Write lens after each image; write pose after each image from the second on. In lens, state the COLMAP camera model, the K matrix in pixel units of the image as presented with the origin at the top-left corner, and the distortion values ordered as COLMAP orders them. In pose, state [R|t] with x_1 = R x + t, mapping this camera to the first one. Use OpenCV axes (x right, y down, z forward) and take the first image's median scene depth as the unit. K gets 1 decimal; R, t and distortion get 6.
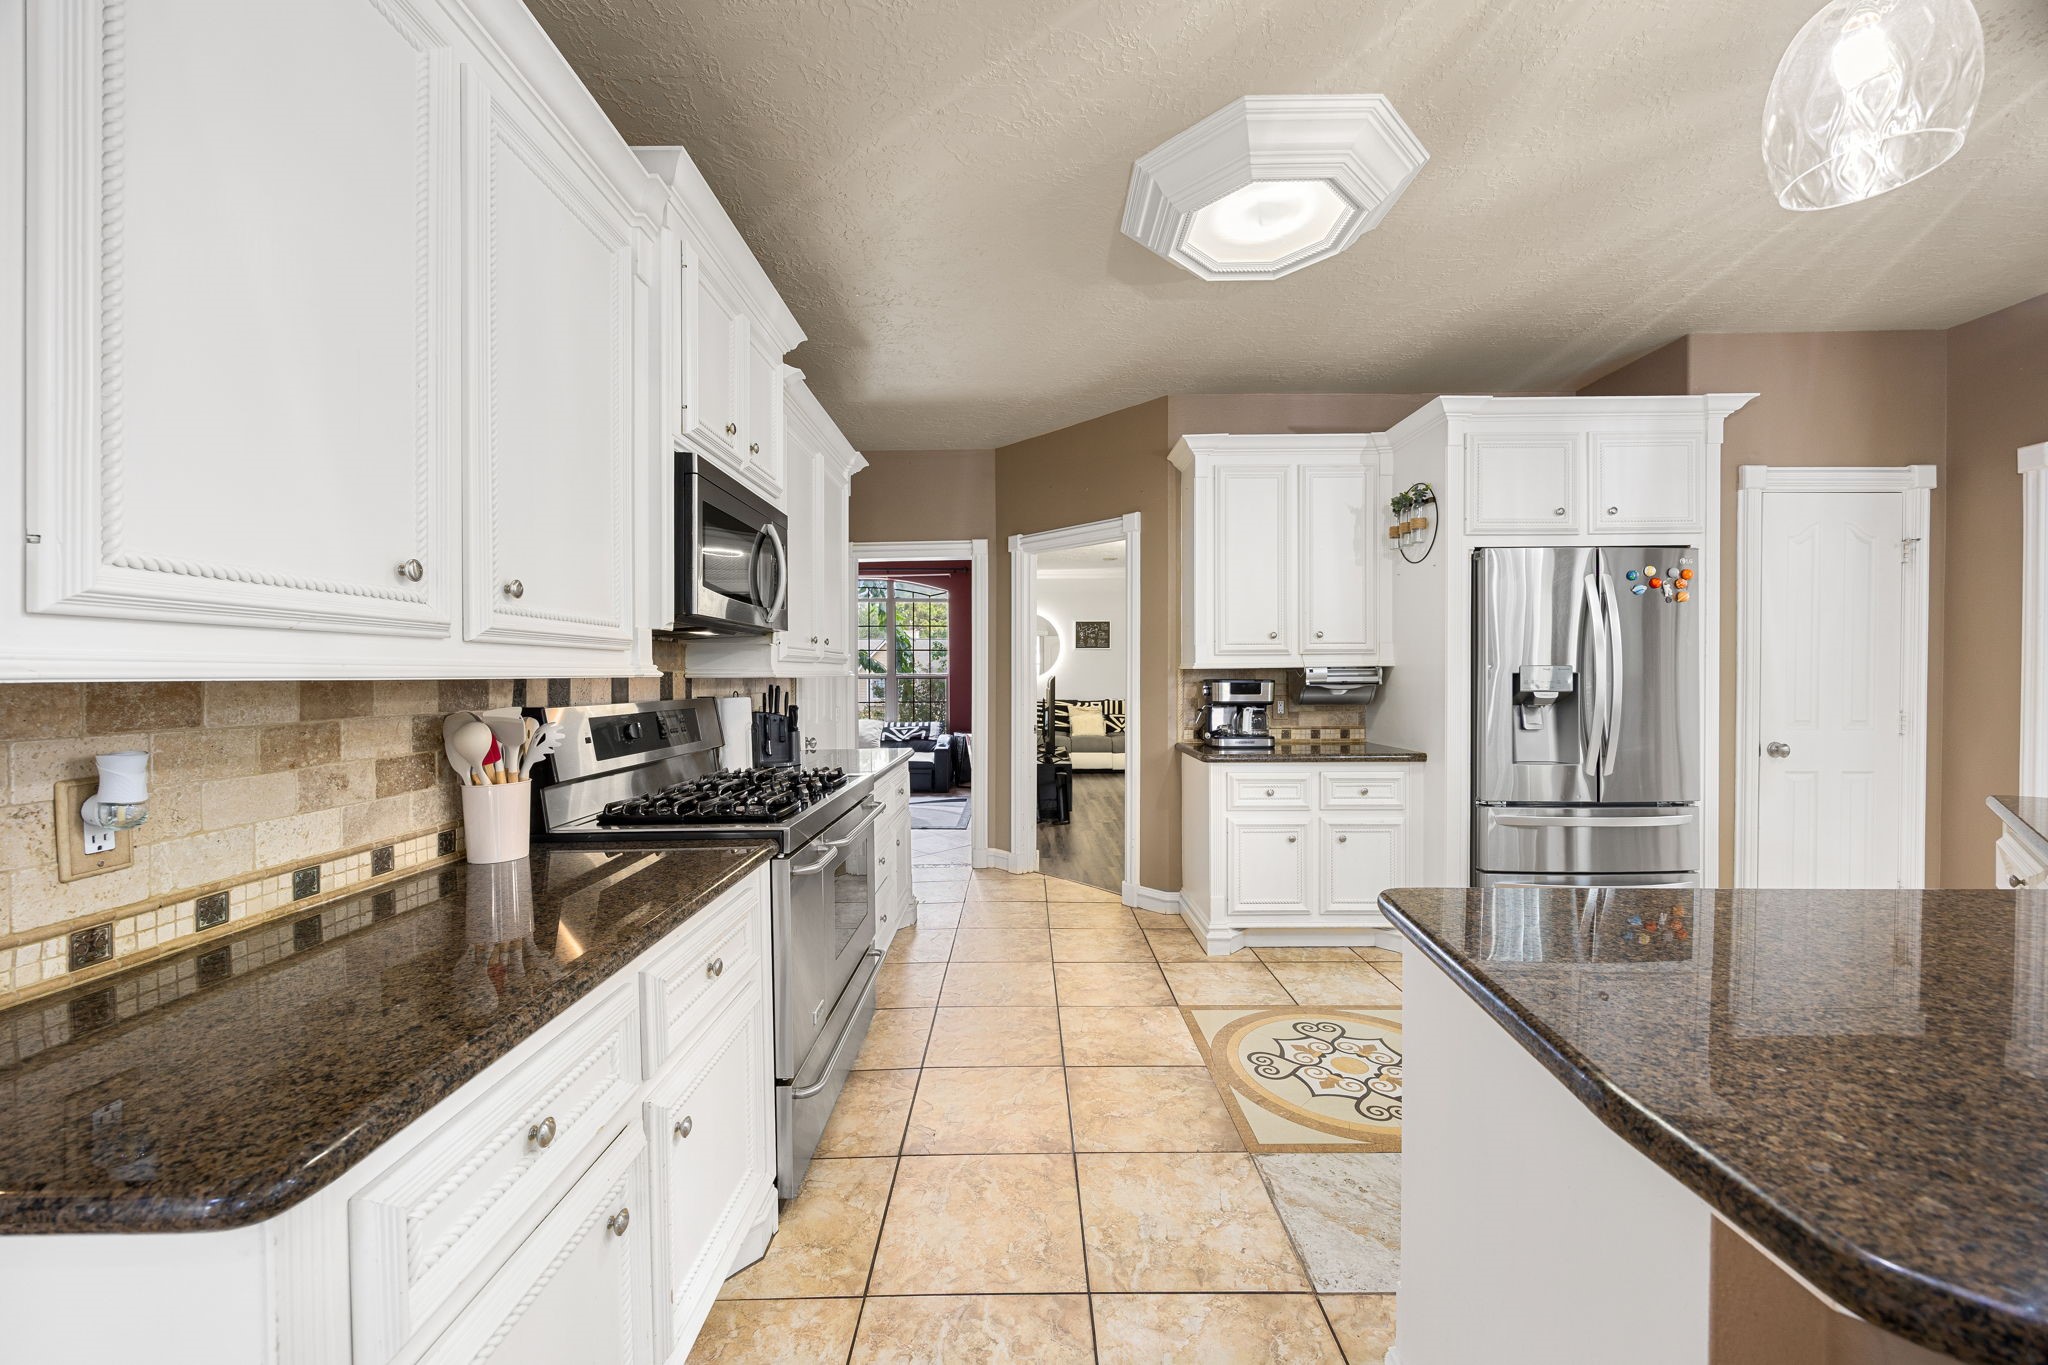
lens RADIAL K [[774.3, 0, 1024.0], [0, 774.3, 682.5], [0, 0, 1]] dist [-0.000698, -0.000137]
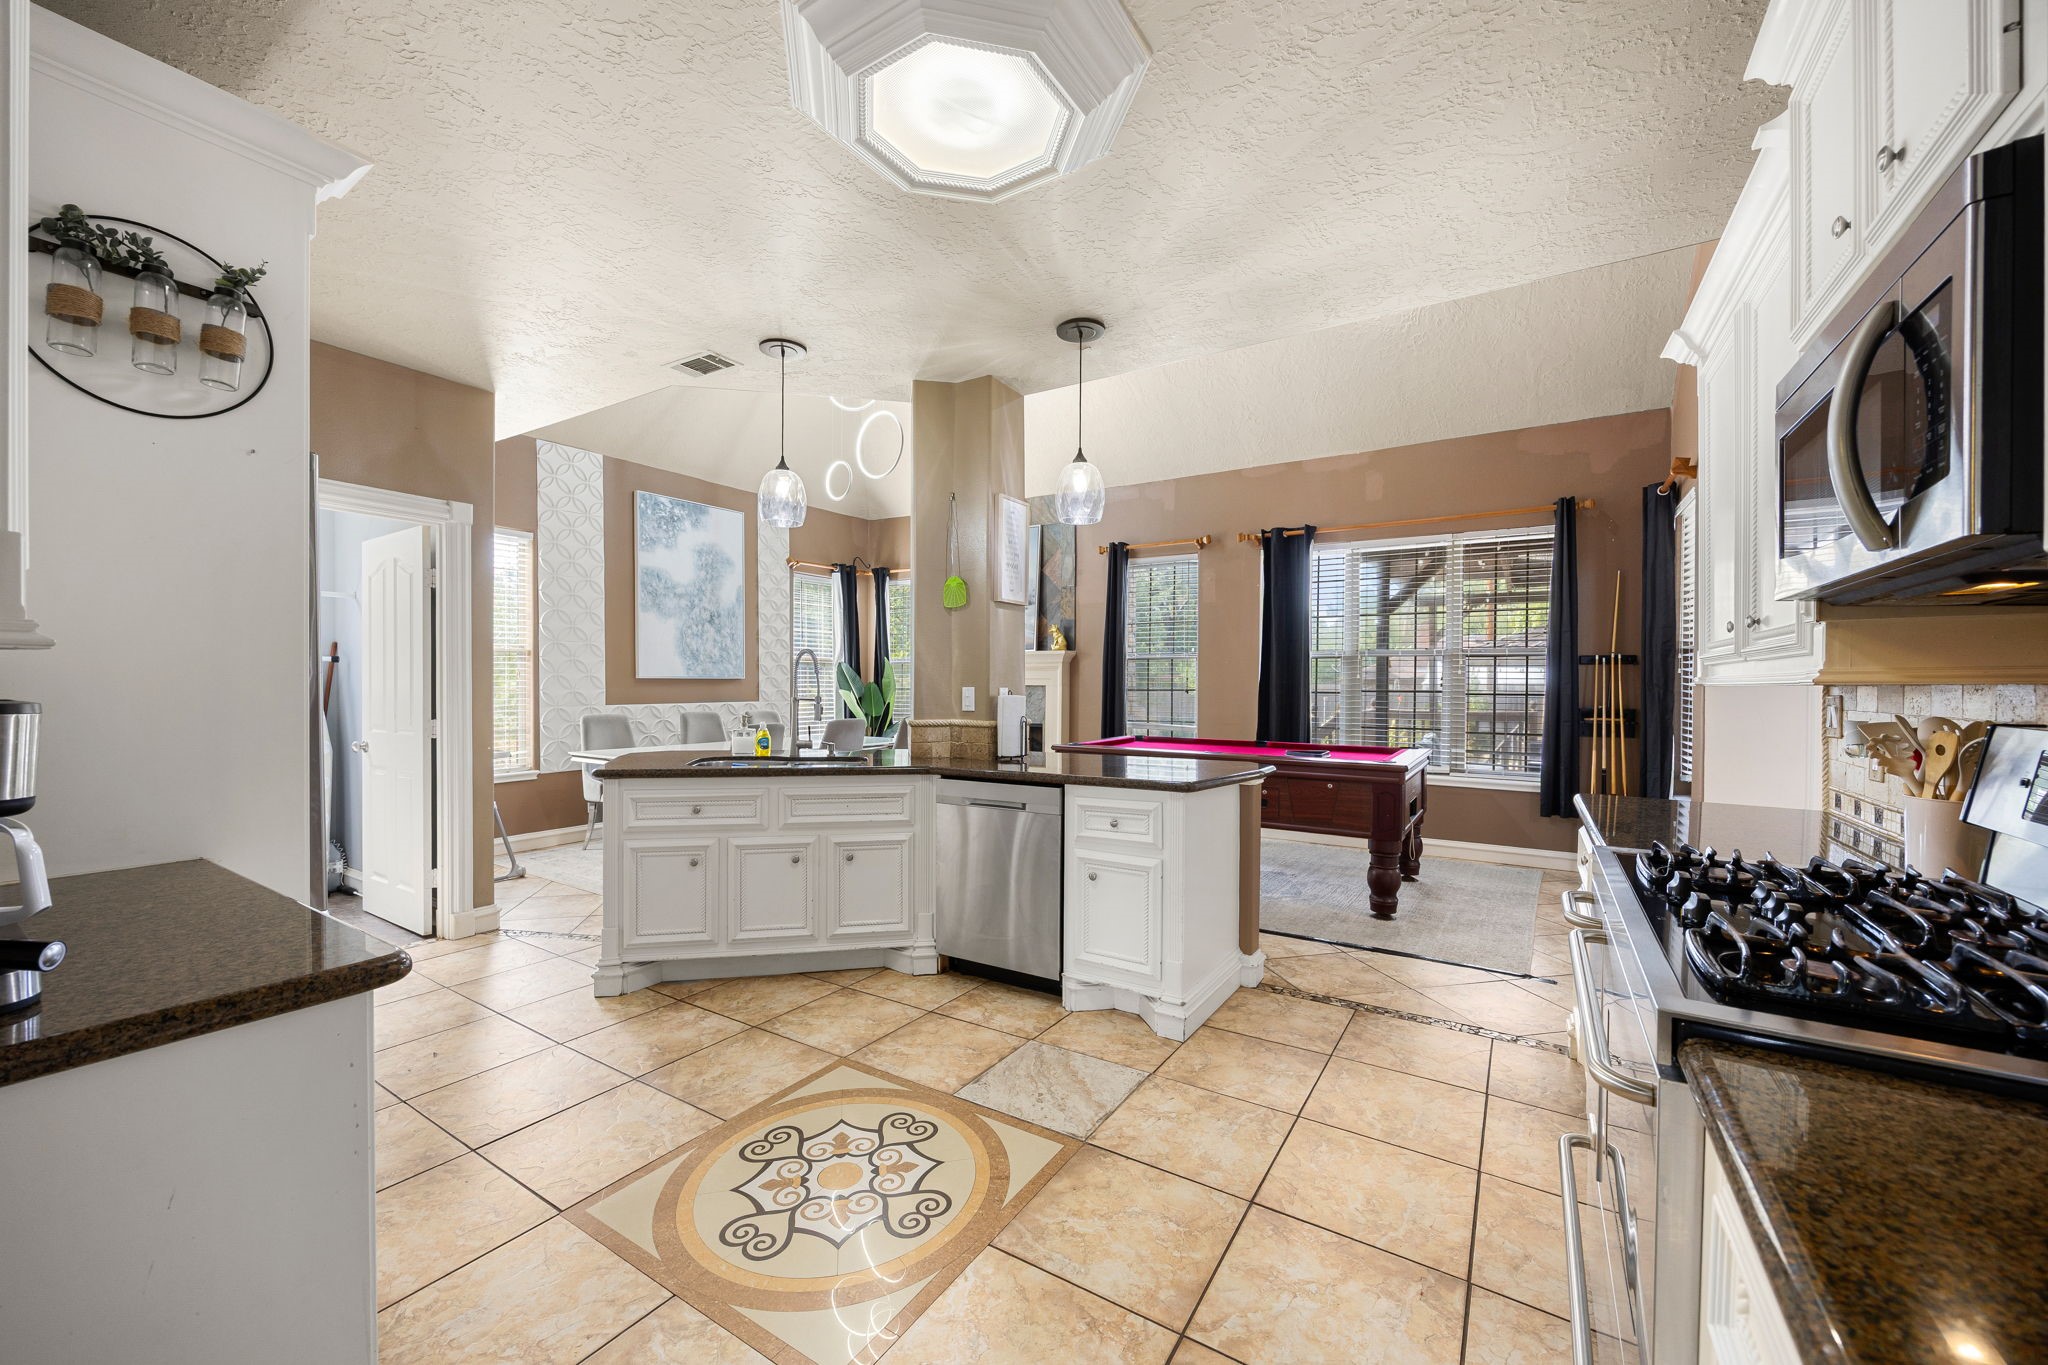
lens RADIAL K [[788.9, 0, 1025.8], [0, 788.9, 689.3], [0, 0, 1]] dist [-0.000059, -0.000061]
pose [[-0.843684, -0.000840, 0.536840, -0.121058], [0.004868, 0.999946, 0.009215, -0.007071], [-0.536819, 0.010388, -0.843634, 1.102664]]
